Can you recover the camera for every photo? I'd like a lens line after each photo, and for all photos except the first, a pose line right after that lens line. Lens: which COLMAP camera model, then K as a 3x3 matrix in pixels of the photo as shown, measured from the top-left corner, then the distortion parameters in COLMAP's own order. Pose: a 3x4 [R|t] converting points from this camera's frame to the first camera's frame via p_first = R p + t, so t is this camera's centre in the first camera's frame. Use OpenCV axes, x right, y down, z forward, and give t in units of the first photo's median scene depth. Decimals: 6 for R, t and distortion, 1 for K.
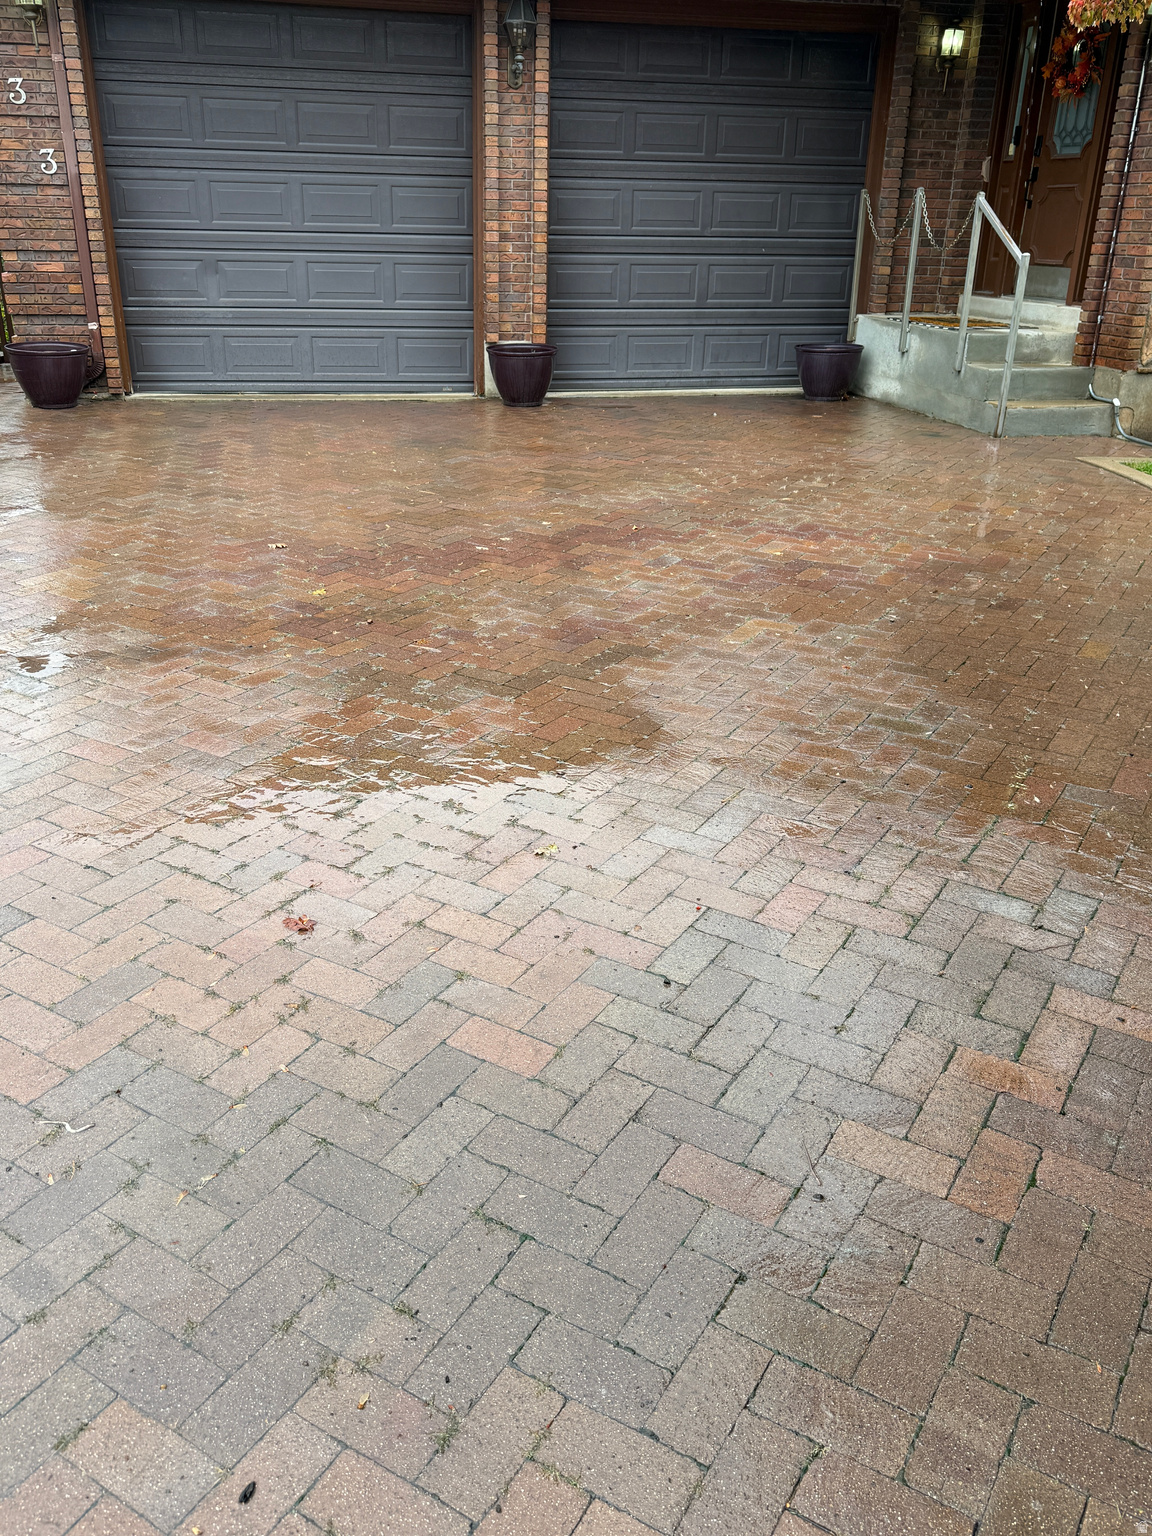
lens RADIAL K [[1256.9, 0, 576.0], [0, 1256.9, 768.0], [0, 0, 1]] dist [0.008900, 0.004153]
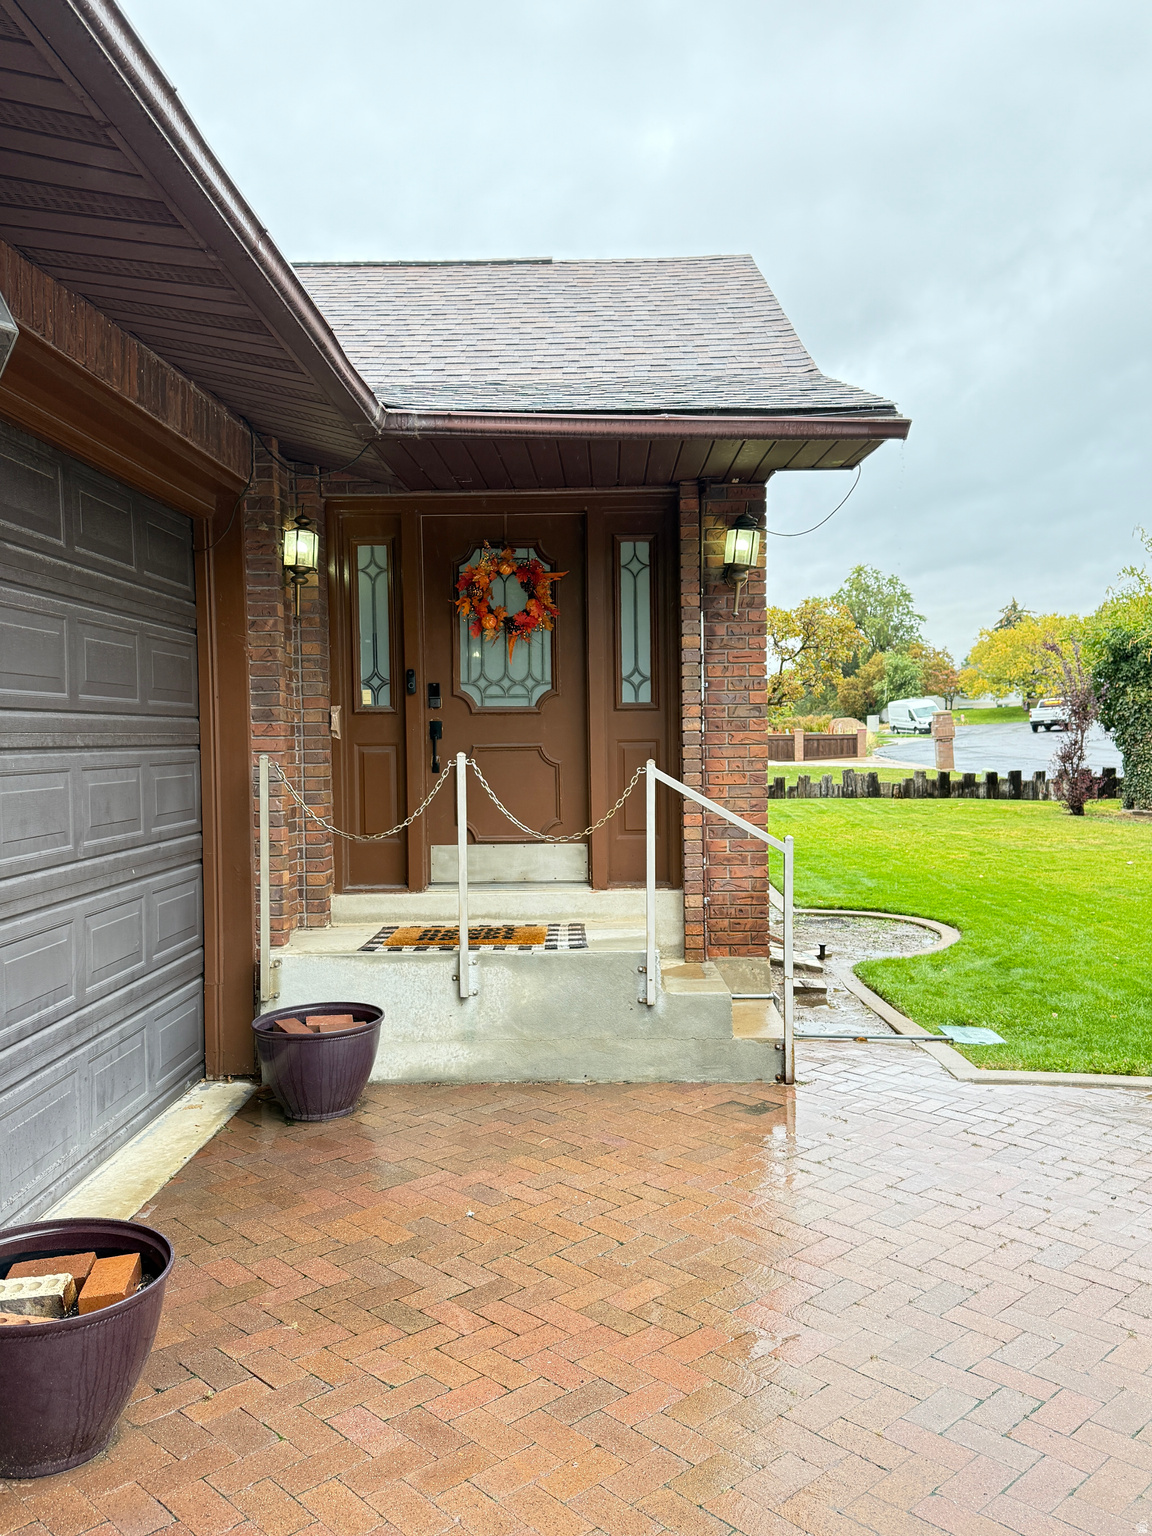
lens RADIAL K [[1256.9, 0, 576.0], [0, 1256.9, 768.0], [0, 0, 1]] dist [0.008900, 0.004153]
pose [[0.214664, -0.045743, 0.975616, -0.327670], [0.405638, 0.912853, -0.046451, -0.397471], [-0.888469, 0.405718, 0.214511, 0.809891]]
